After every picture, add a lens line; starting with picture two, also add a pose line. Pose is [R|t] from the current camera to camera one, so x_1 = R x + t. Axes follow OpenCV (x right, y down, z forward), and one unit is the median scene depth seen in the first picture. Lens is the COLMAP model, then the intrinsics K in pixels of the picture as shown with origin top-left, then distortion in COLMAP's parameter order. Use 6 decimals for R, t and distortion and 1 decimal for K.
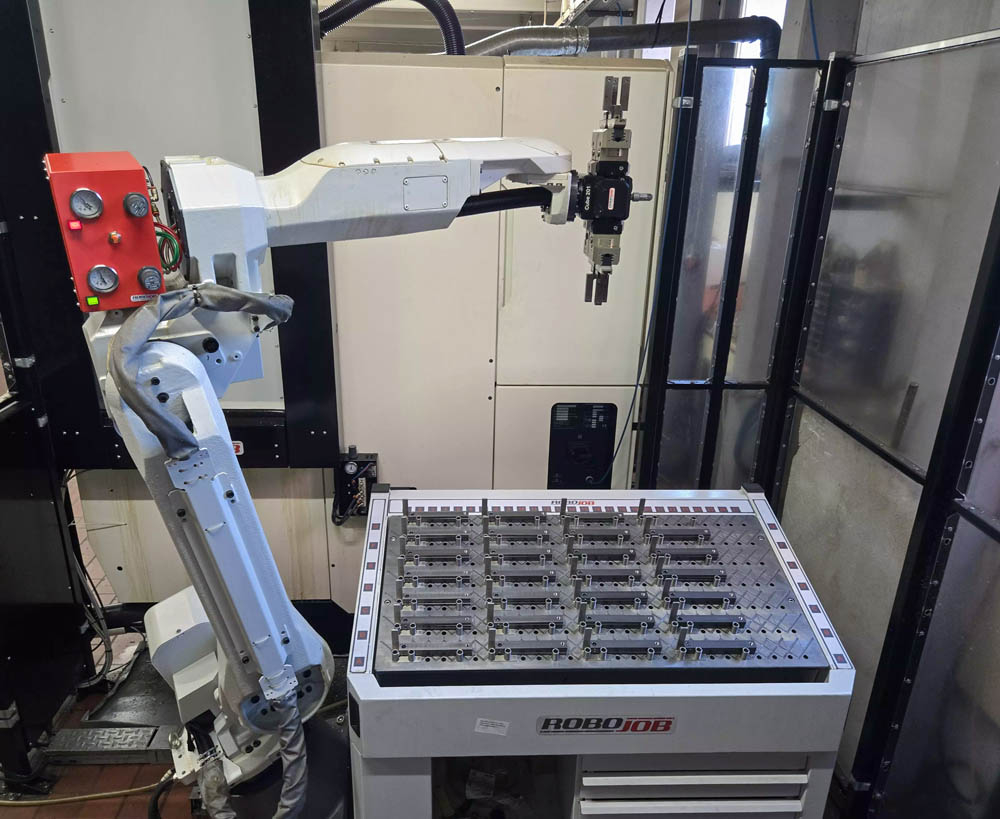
lens RADIAL K [[725.6, 0, 500.0], [0, 725.6, 409.5], [0, 0, 1]] dist [0.052072, -0.039348]
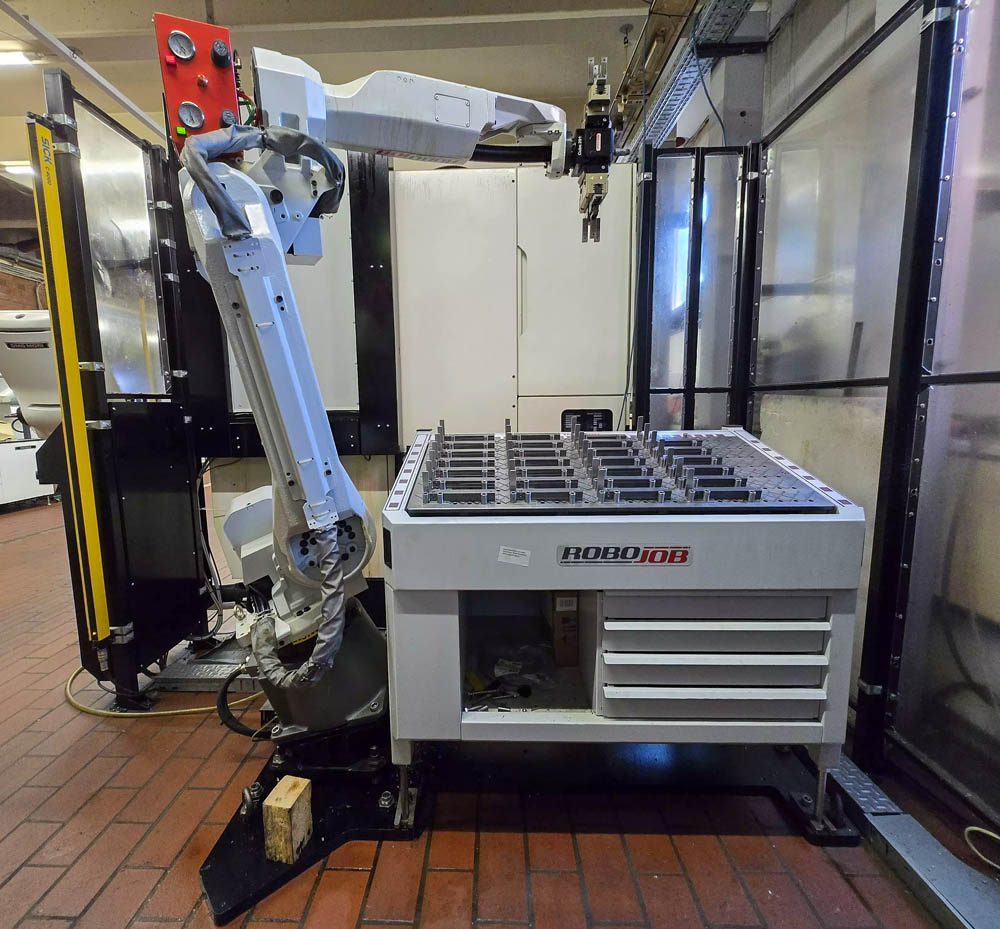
lens RADIAL K [[474.8, 0, 491.0], [0, 474.8, 467.9], [0, 0, 1]] dist [0.002297, -0.000054]
pose [[0.996870, -0.027565, -0.074091, 0.009186], [0.009904, 0.973403, -0.228887, 0.435169], [0.078429, 0.227437, 0.970629, 0.282885]]
